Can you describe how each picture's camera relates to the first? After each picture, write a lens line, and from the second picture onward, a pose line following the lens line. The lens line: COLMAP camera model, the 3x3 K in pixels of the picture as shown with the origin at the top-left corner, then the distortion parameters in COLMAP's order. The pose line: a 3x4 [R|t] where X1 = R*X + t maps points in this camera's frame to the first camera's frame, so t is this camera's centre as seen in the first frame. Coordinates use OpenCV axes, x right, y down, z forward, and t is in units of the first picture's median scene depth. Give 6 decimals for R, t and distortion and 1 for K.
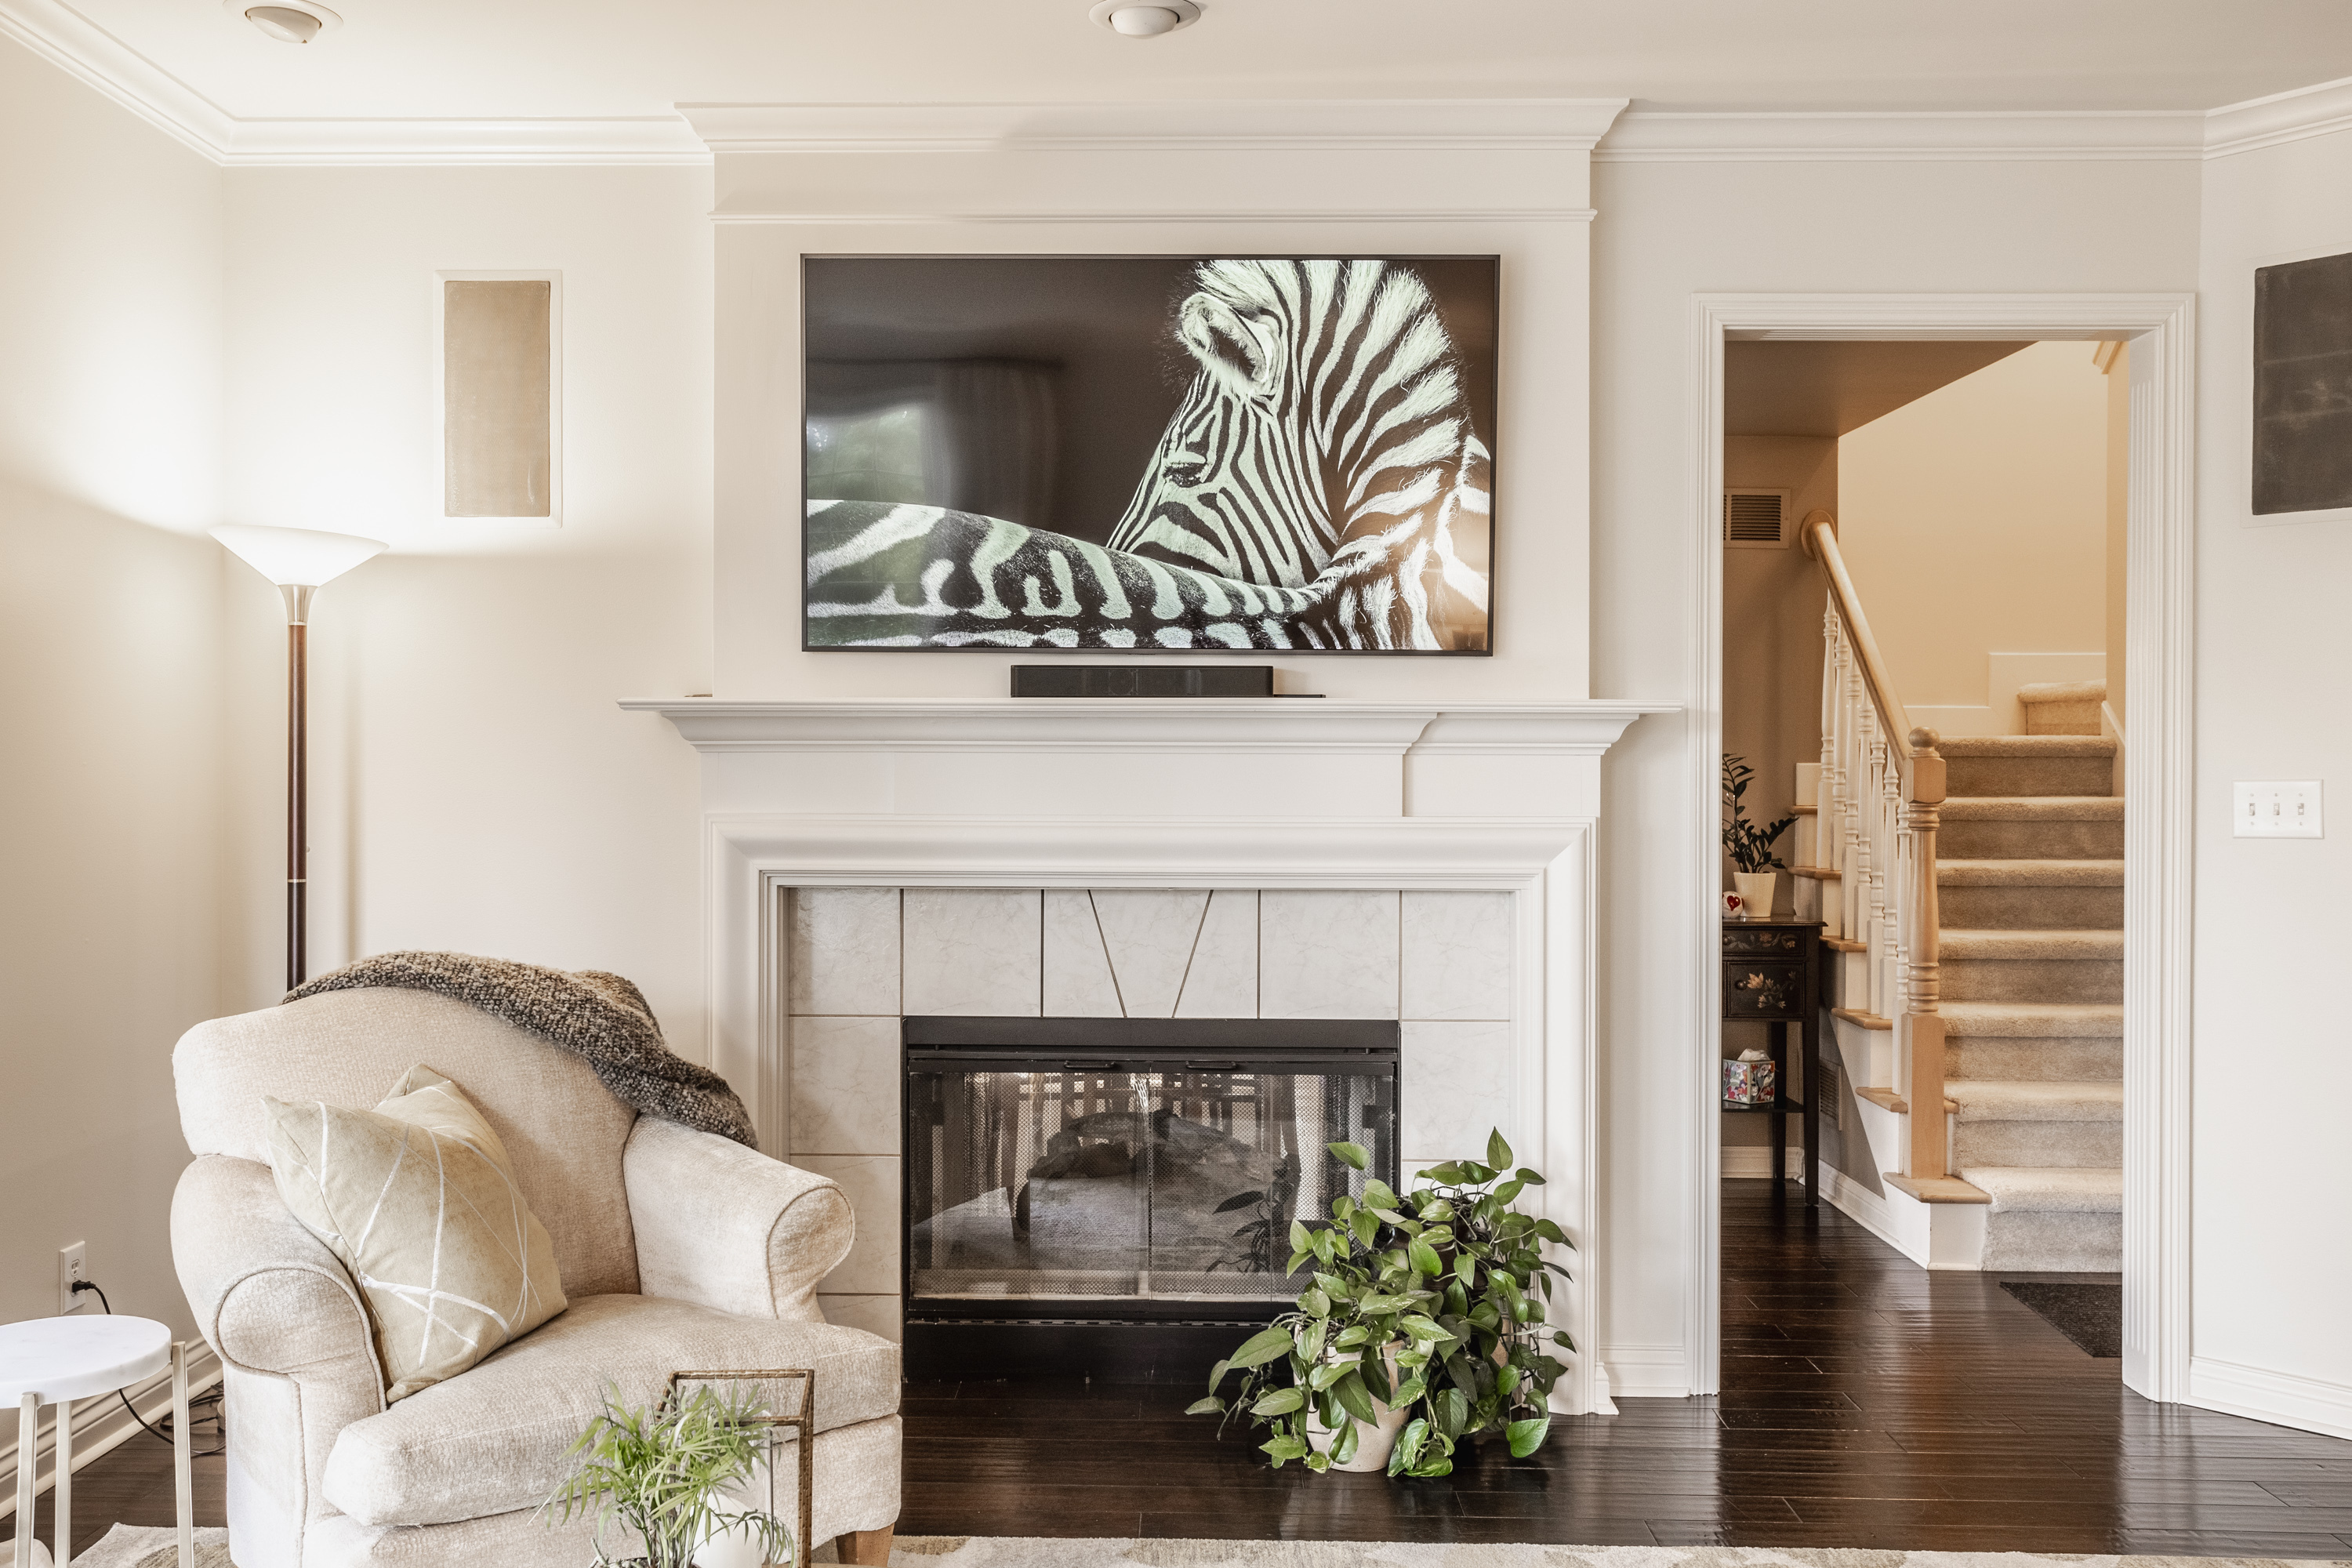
lens RADIAL K [[2018.7, 0, 1173.4], [0, 2018.7, 801.7], [0, 0, 1]] dist [0.006361, 0.010907]
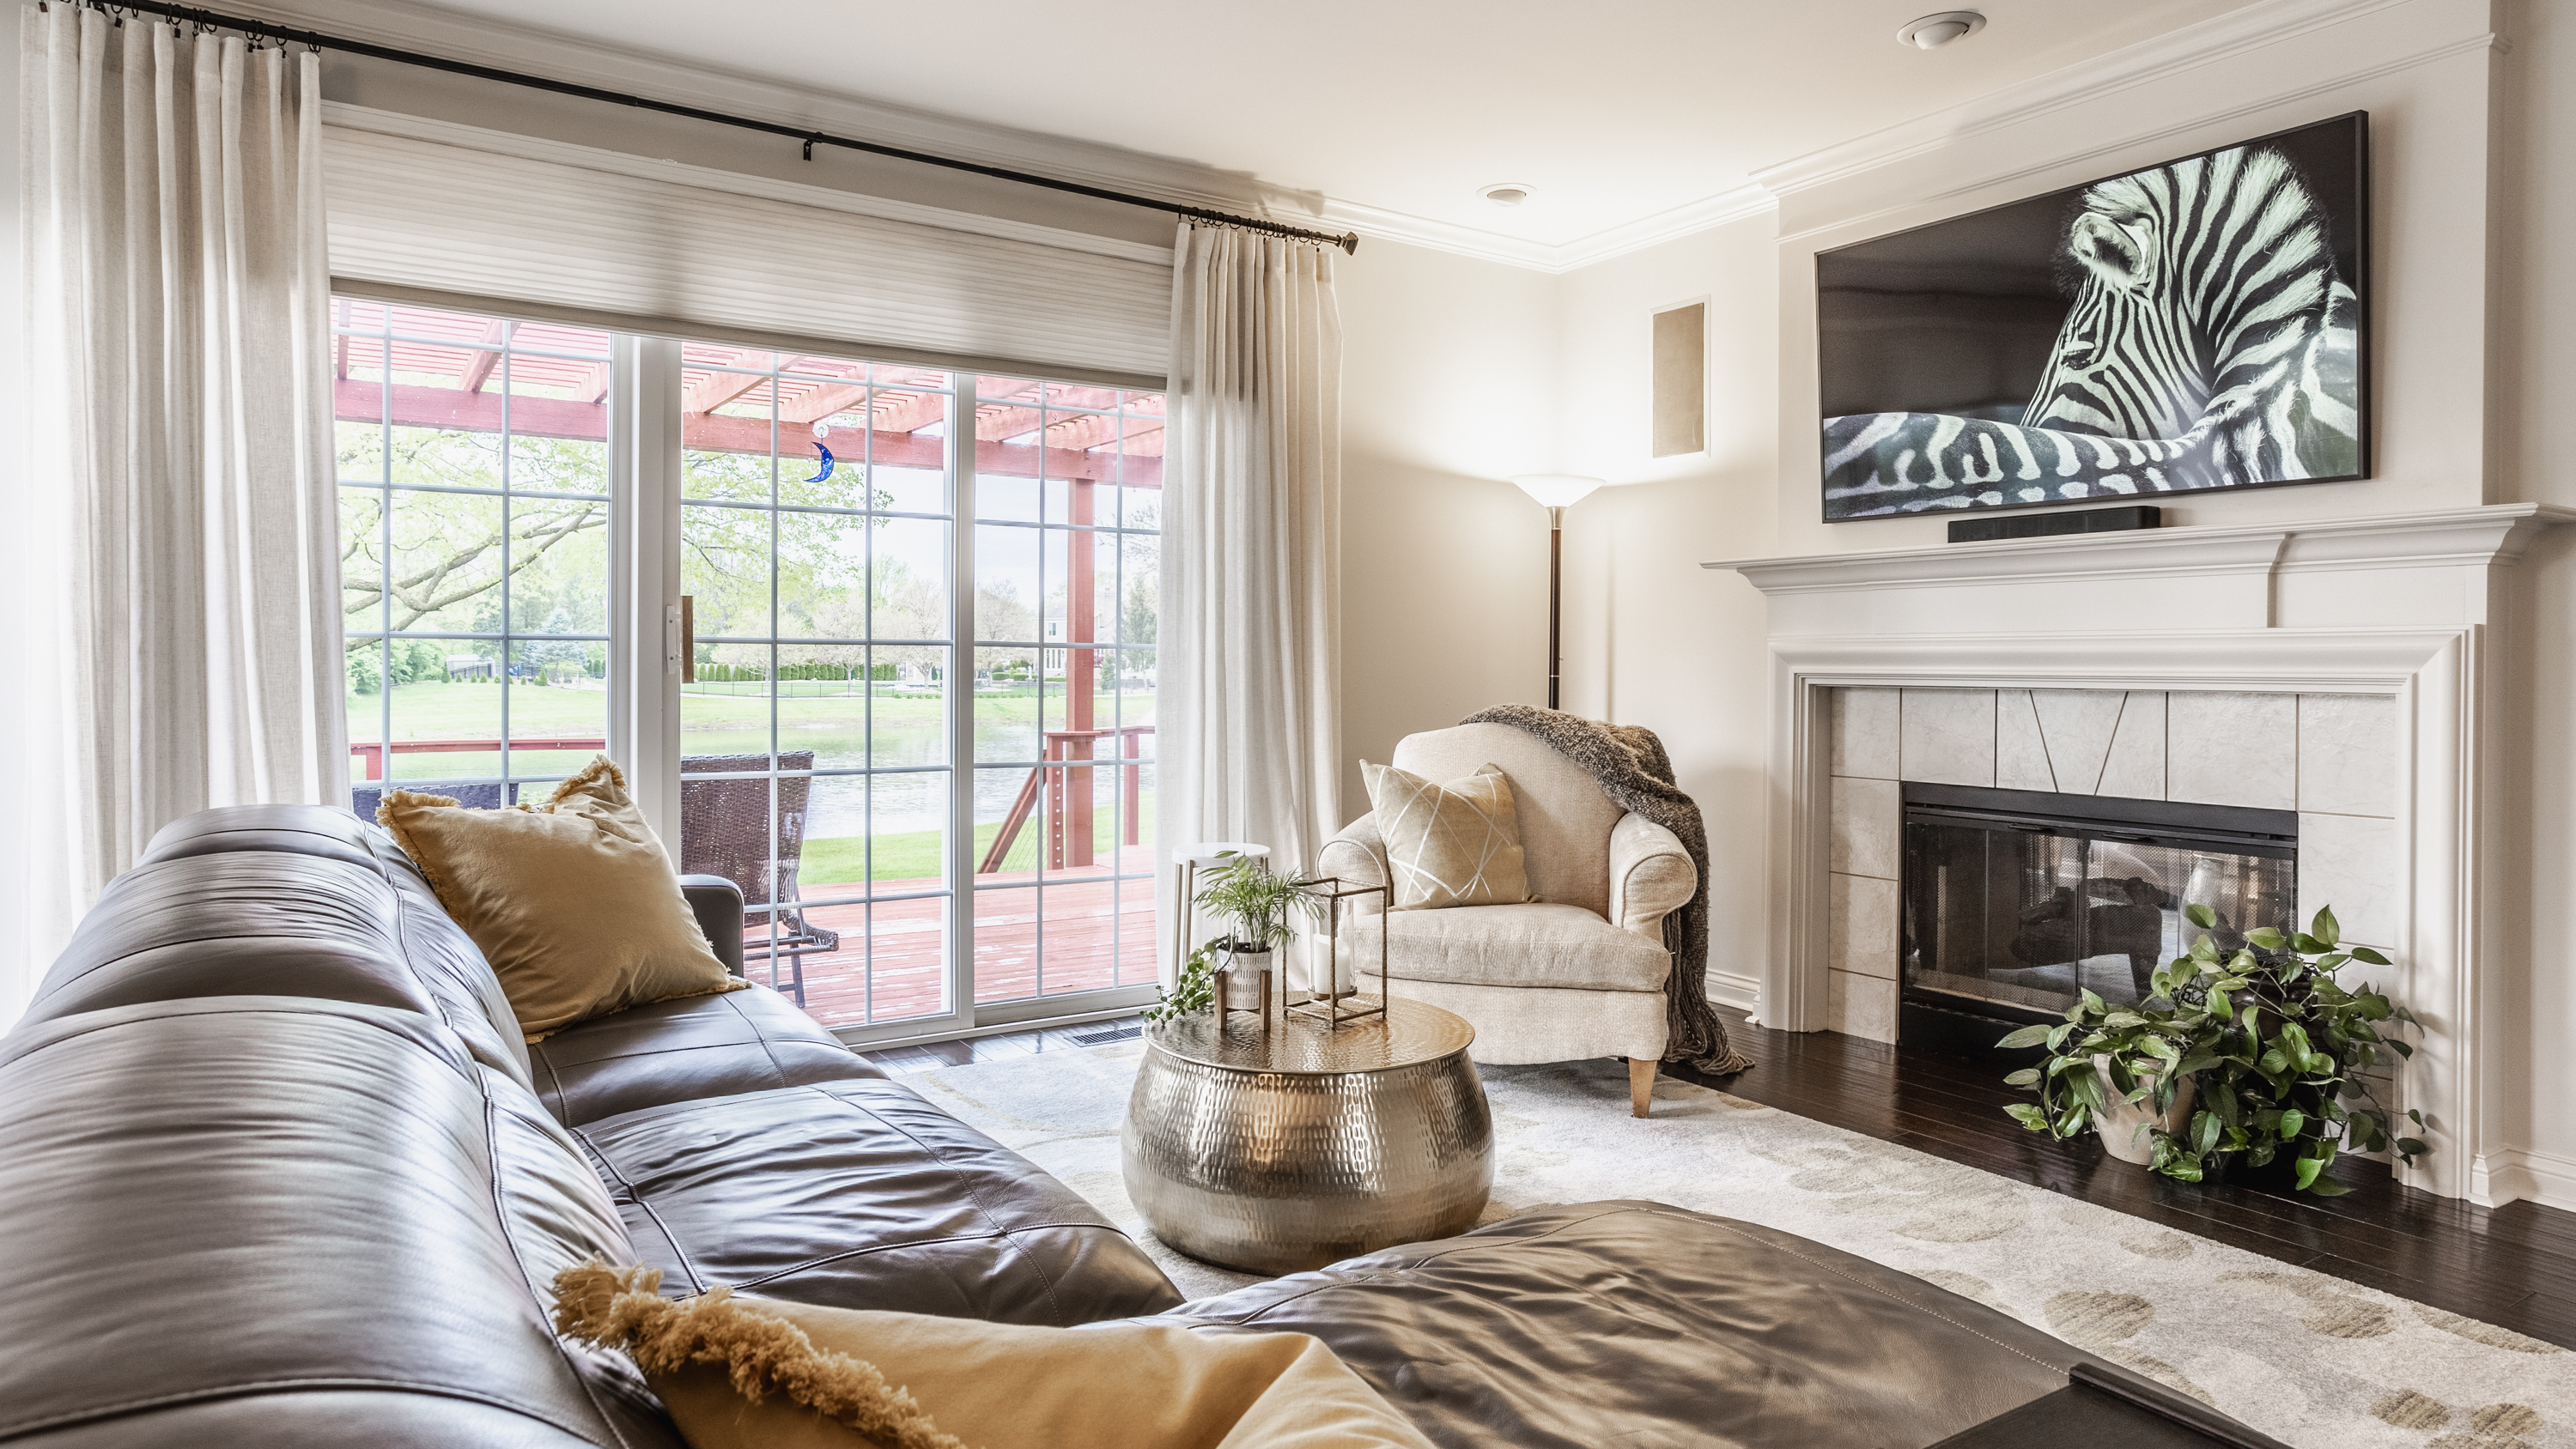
lens RADIAL K [[1575.8, 0, 1286.1], [0, 1575.8, 699.5], [0, 0, 1]] dist [0.004392, 0.008128]
pose [[0.556005, 0.015871, -0.831028, 0.551266], [-0.015133, 0.999845, 0.008970, 0.048597], [0.831041, 0.007589, 0.556159, 0.042557]]
